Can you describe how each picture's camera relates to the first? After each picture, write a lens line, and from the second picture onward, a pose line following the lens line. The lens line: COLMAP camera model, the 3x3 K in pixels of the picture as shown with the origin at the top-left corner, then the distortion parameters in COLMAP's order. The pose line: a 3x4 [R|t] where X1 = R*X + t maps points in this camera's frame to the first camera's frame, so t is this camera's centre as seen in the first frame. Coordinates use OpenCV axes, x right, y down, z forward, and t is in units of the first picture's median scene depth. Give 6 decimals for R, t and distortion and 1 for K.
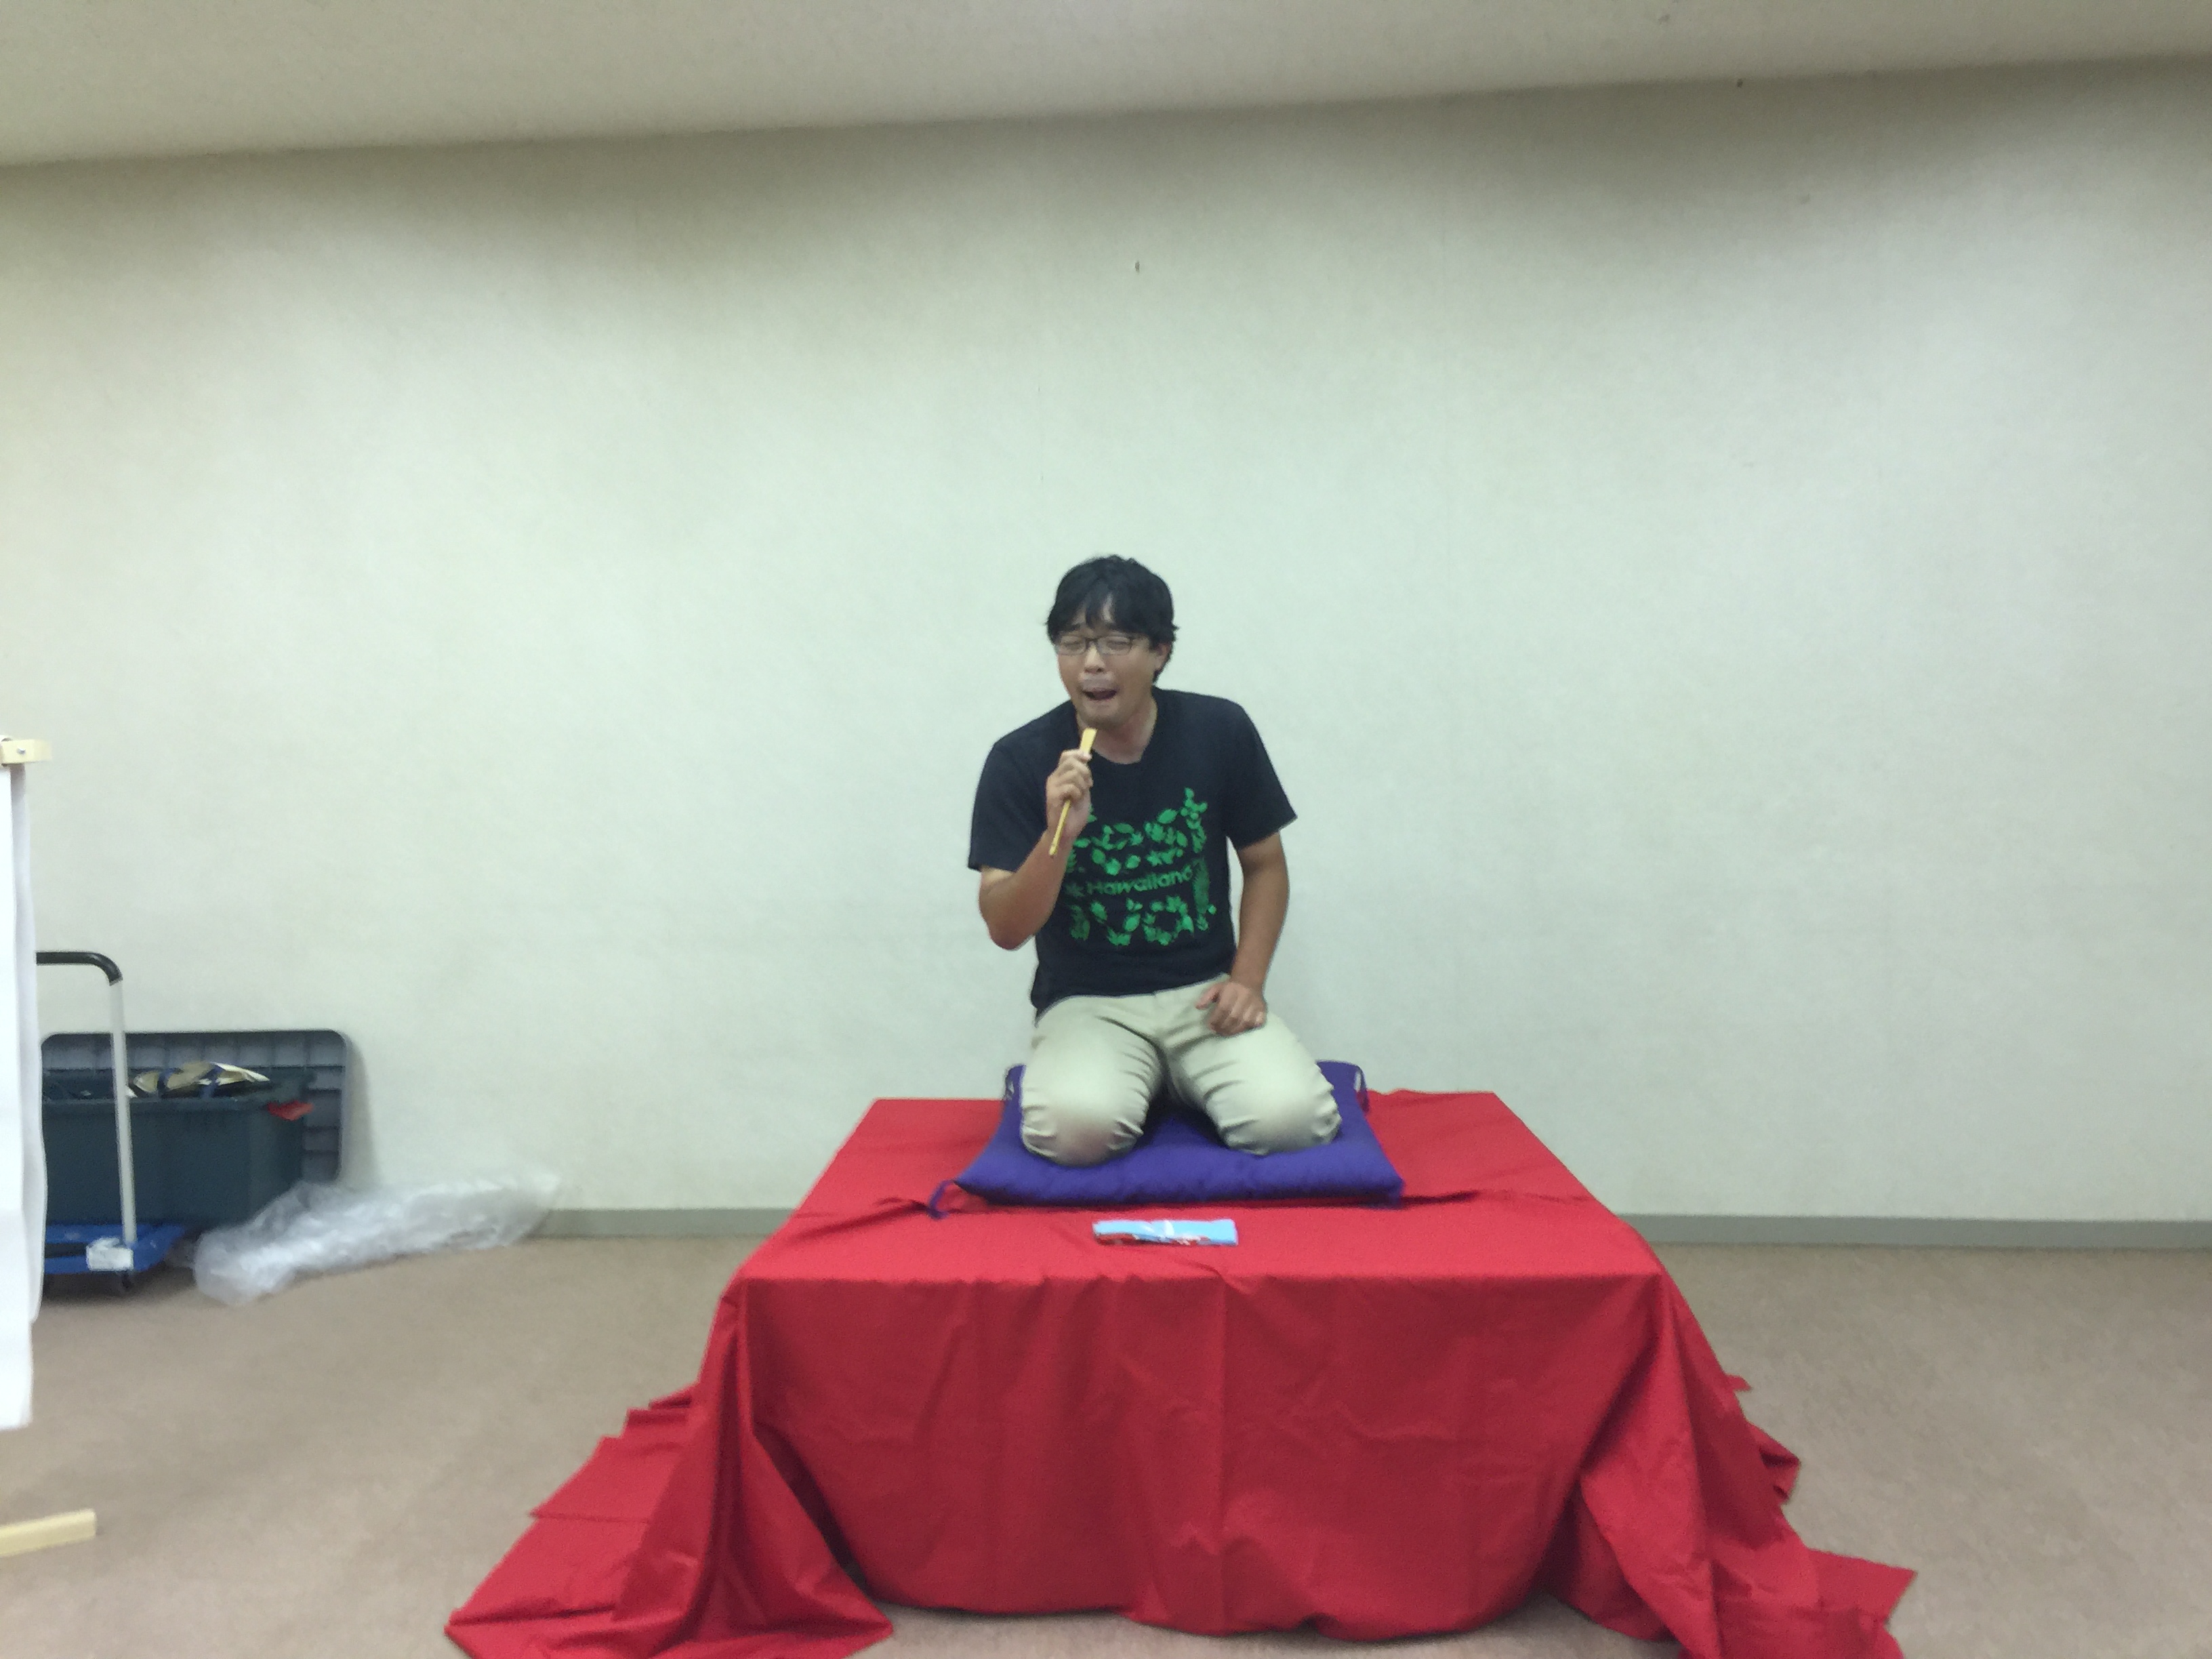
lens RADIAL K [[1883.5, 0, 1067.5], [0, 1883.5, 800.3], [0, 0, 1]] dist [0.044577, -0.057957]
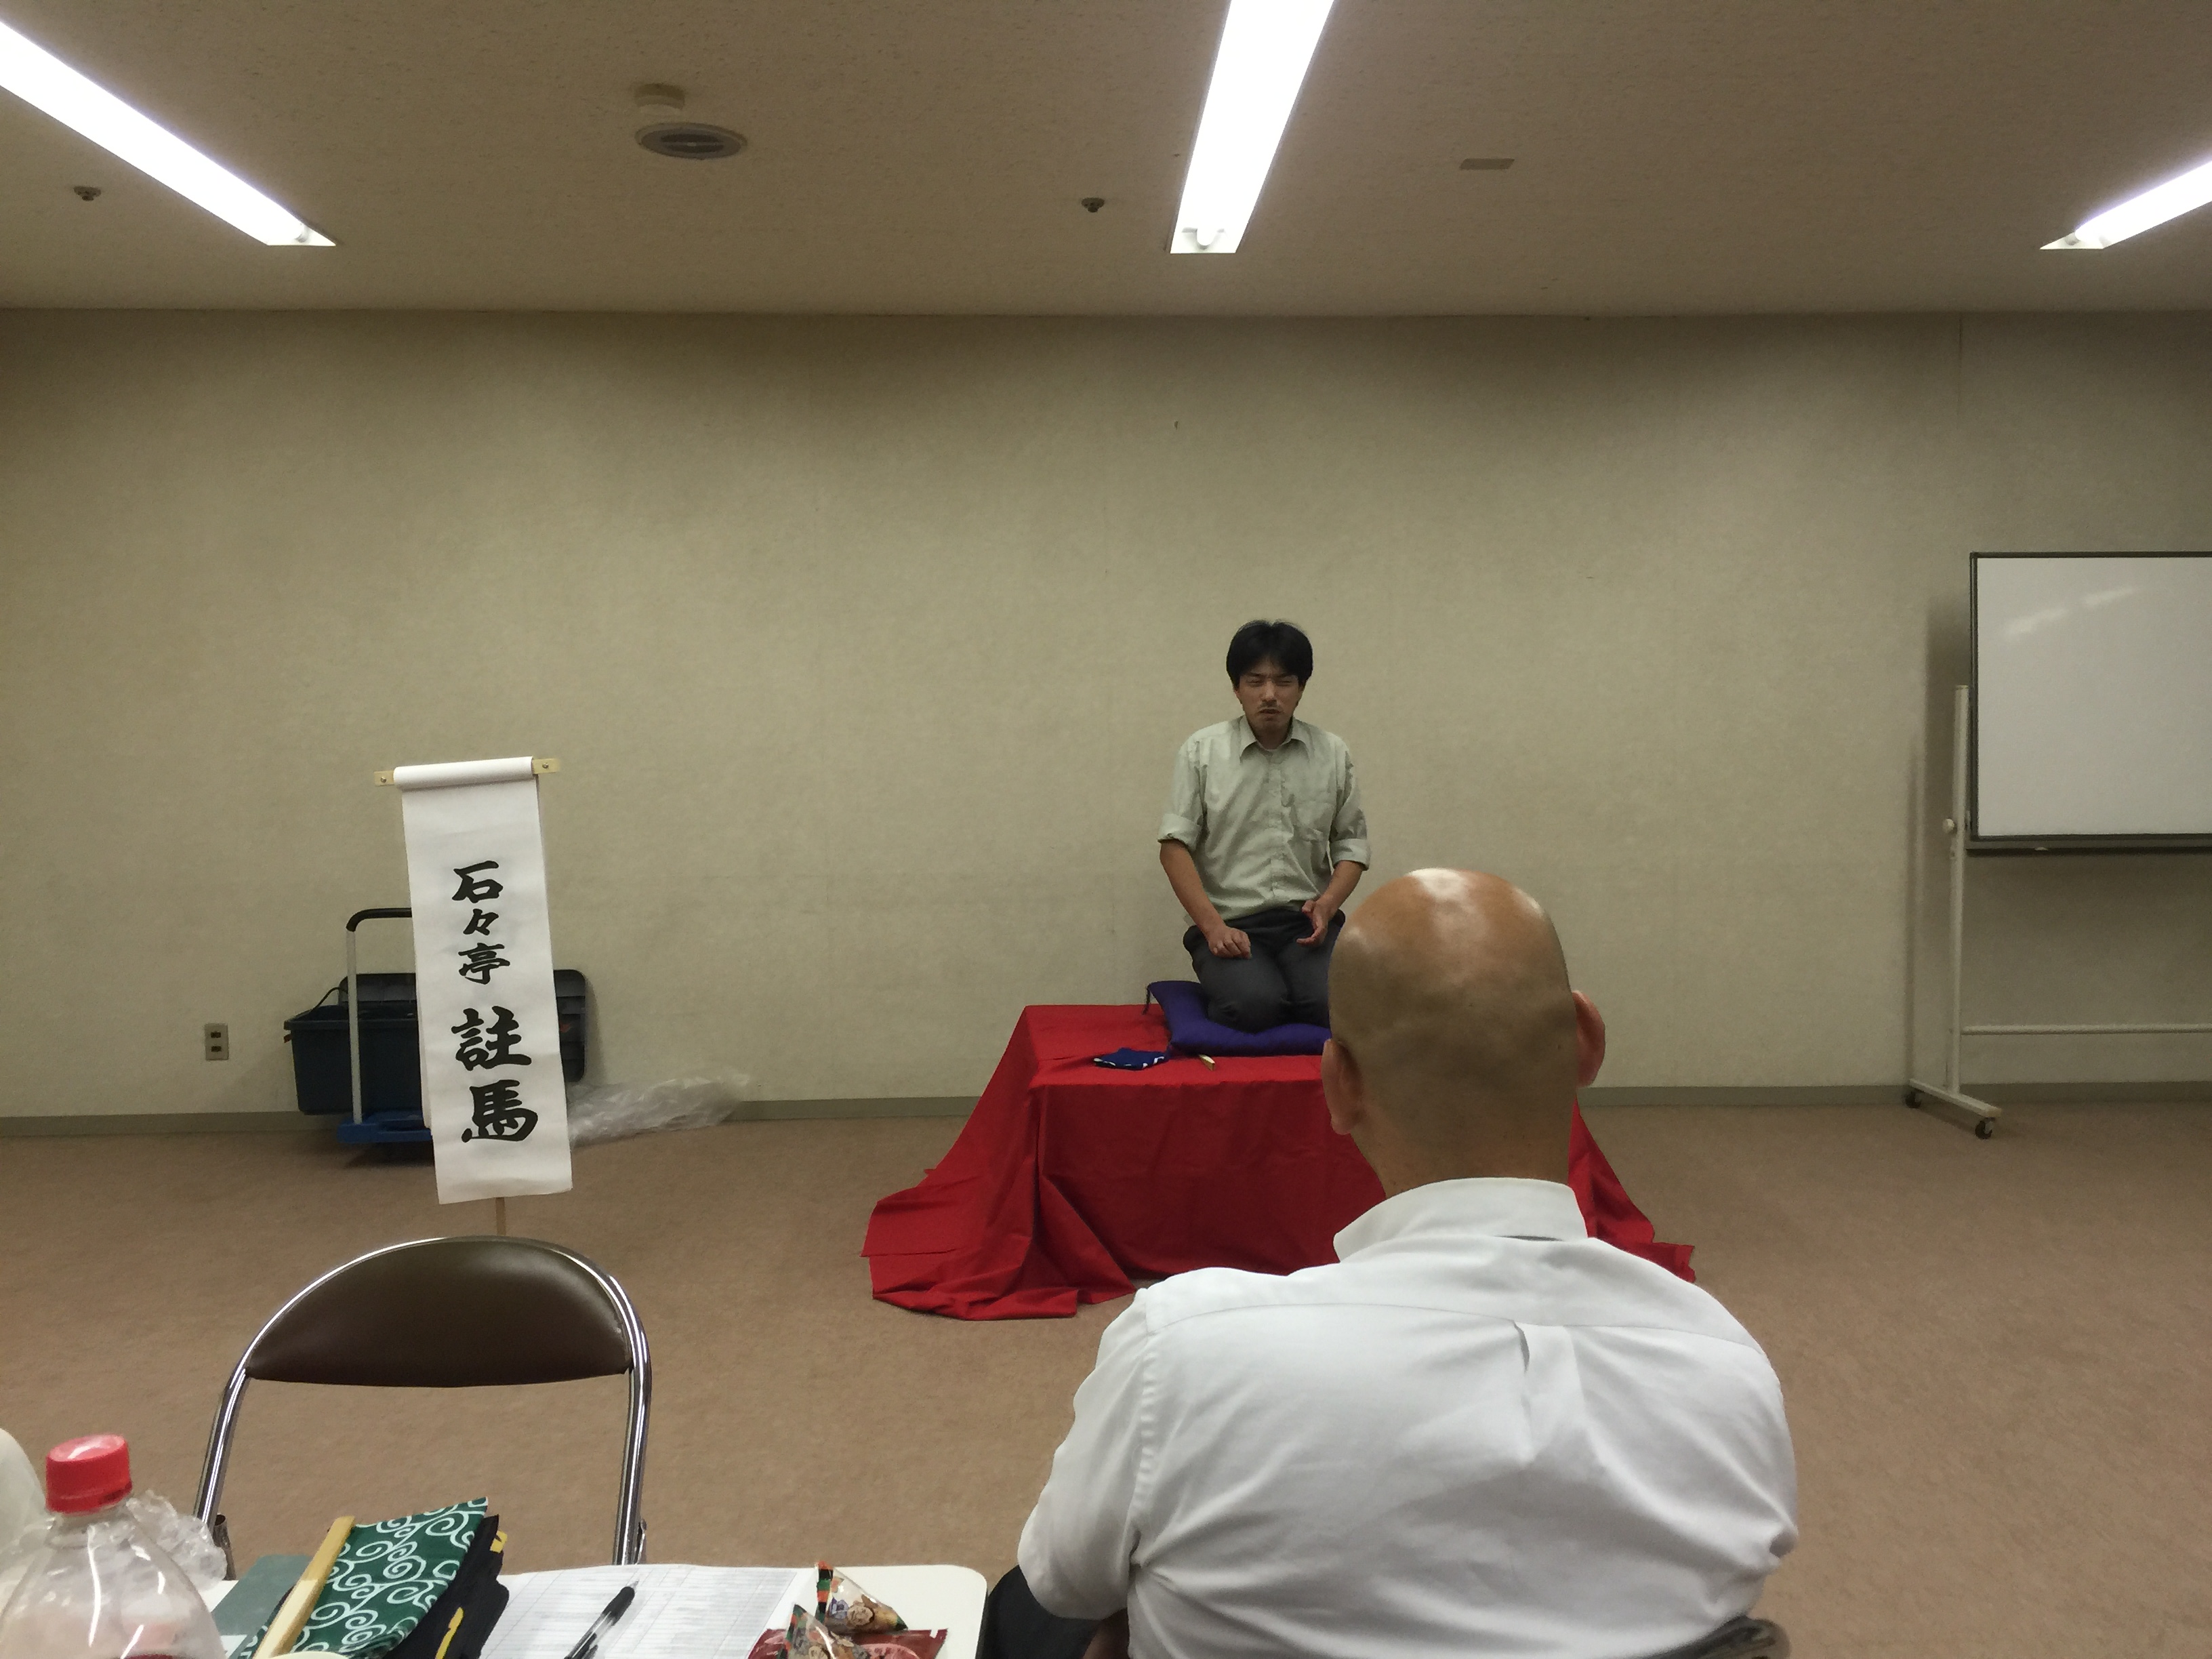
lens RADIAL K [[1883.5, 0, 1118.1], [0, 1883.5, 843.3], [0, 0, 1]] dist [0.044577, -0.057957]
pose [[0.990956, 0.003359, 0.134145, -0.191816], [-0.006355, 0.999740, 0.021917, -0.000713], [-0.134036, -0.022572, 0.990719, -0.394075]]
